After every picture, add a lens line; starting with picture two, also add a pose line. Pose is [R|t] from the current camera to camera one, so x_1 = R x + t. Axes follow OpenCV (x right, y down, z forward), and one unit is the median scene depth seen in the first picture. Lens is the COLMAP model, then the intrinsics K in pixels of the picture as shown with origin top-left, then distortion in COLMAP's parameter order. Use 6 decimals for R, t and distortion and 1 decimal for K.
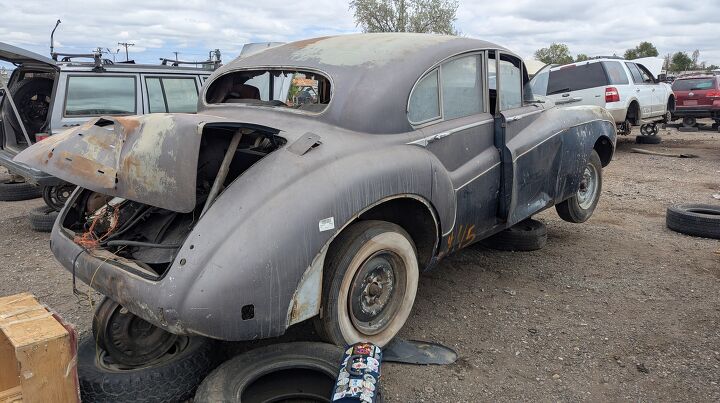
lens RADIAL K [[521.2, 0, 364.7], [0, 521.2, 200.6], [0, 0, 1]] dist [0.062498, -0.060938]
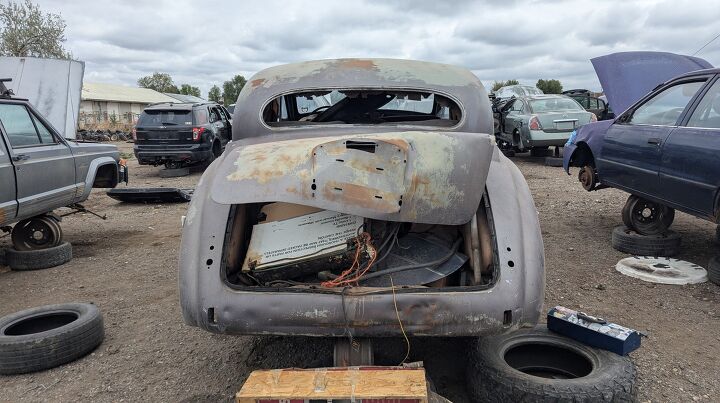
lens RADIAL K [[521.2, 0, 358.1], [0, 521.2, 201.9], [0, 0, 1]] dist [0.062498, -0.060938]
pose [[0.729036, -0.125937, 0.672790, -0.182591], [0.159655, 0.987103, 0.011770, -0.010041], [-0.665595, 0.098834, 0.739740, 0.055771]]
